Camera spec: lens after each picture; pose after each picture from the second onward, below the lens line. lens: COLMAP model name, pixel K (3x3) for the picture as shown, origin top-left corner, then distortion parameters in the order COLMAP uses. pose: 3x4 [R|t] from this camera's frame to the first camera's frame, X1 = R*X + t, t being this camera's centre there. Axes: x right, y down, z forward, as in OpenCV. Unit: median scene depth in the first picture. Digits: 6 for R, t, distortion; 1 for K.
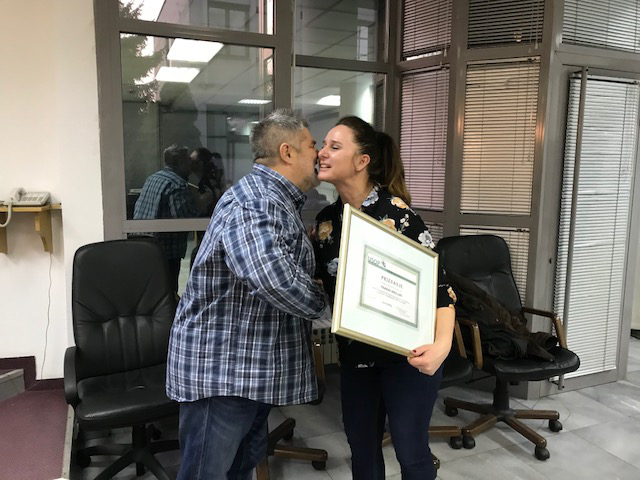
lens RADIAL K [[520.2, 0, 320.0], [0, 520.2, 238.5], [0, 0, 1]] dist [0.033062, 0.014091]
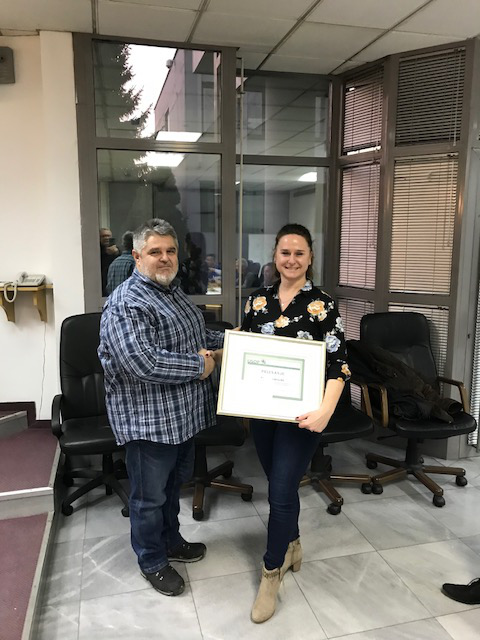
lens RADIAL K [[520.2, 0, 242.4], [0, 520.2, 320.3], [0, 0, 1]] dist [0.033062, 0.014091]
pose [[0.989443, 0.015418, -0.144098, 0.143516], [-0.012360, 0.999679, 0.022094, -0.010661], [0.144393, -0.020080, 0.989317, -0.190562]]
